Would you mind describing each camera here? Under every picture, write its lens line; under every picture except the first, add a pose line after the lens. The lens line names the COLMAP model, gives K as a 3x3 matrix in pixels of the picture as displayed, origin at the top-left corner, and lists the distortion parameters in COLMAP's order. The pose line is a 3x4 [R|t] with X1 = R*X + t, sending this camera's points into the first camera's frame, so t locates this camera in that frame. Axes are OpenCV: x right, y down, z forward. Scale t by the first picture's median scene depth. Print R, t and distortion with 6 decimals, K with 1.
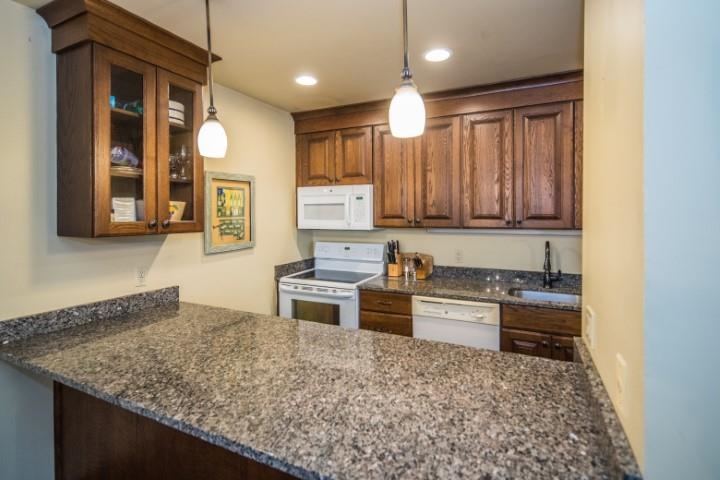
lens RADIAL K [[350.0, 0, 360.8], [0, 350.0, 218.3], [0, 0, 1]] dist [-0.001299, -0.000476]
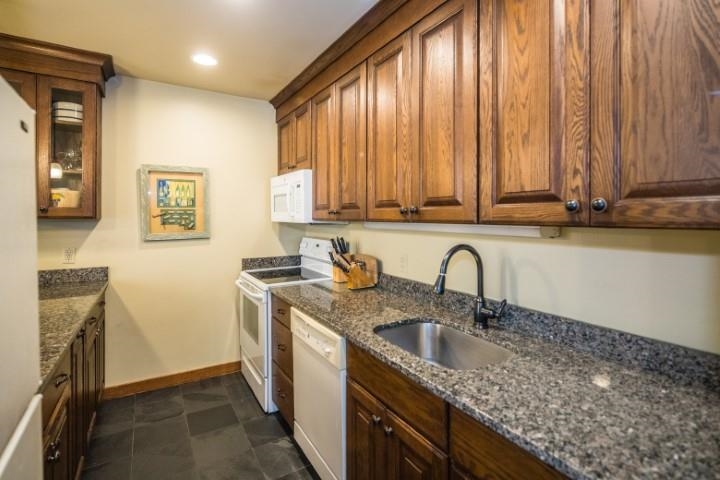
lens RADIAL K [[350.0, 0, 360.8], [0, 350.0, 218.3], [0, 0, 1]] dist [-0.001299, -0.000476]
pose [[0.847197, 0.008527, -0.531211, 0.659852], [-0.012238, 0.999919, -0.003467, 0.025700], [0.531139, 0.009438, 0.847232, 0.408970]]
